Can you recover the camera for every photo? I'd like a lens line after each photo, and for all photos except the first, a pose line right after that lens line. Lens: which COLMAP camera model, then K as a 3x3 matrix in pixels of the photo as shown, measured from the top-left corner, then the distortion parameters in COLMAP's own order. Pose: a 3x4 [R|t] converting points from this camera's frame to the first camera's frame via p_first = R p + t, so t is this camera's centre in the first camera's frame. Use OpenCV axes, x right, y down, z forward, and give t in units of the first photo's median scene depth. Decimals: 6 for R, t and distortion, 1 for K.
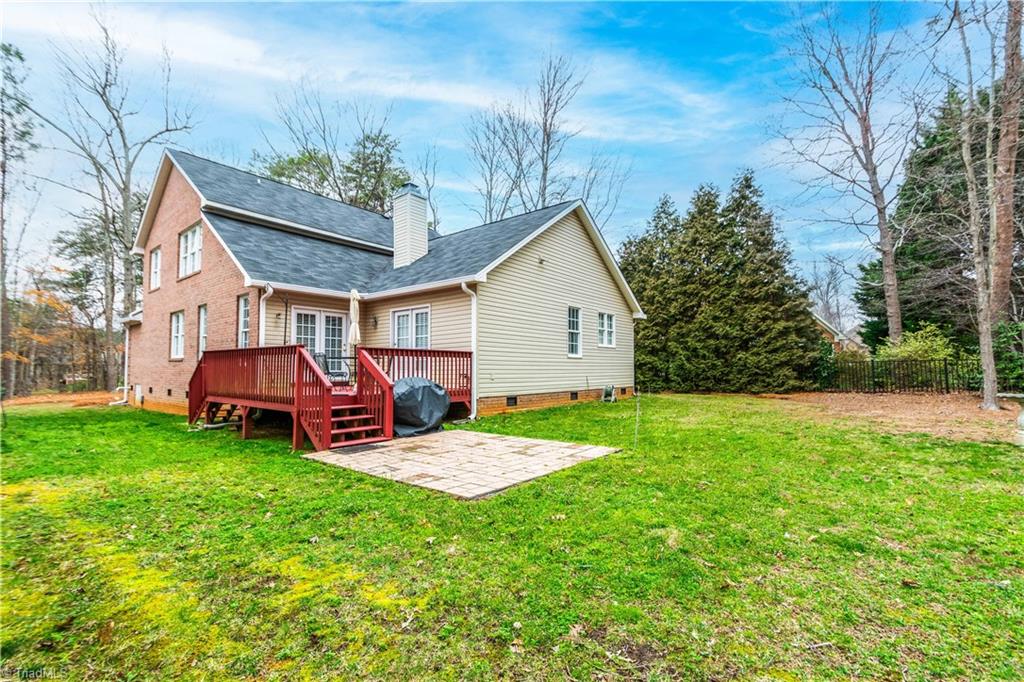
lens RADIAL K [[446.4, 0, 514.6], [0, 446.4, 346.5], [0, 0, 1]] dist [0.001891, 0.000417]
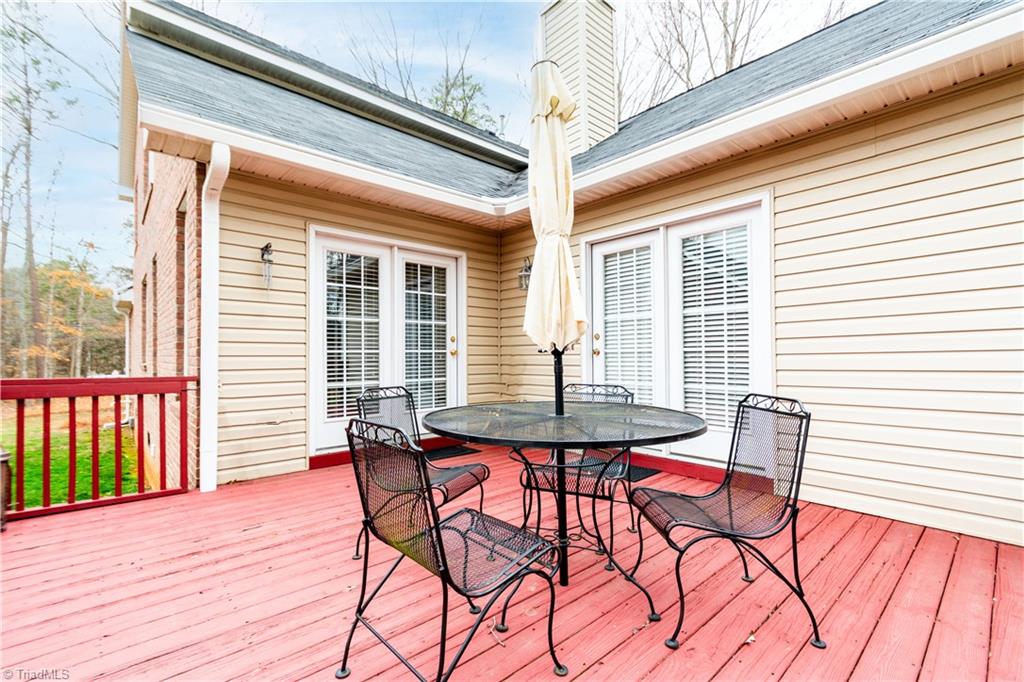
lens RADIAL K [[446.4, 0, 514.6], [0, 446.4, 346.5], [0, 0, 1]] dist [0.001891, 0.000417]
pose [[0.988494, -0.005816, -0.151147, -0.246259], [0.009752, 0.999632, 0.025310, -0.006139], [0.150945, -0.026493, 0.988187, 0.571244]]
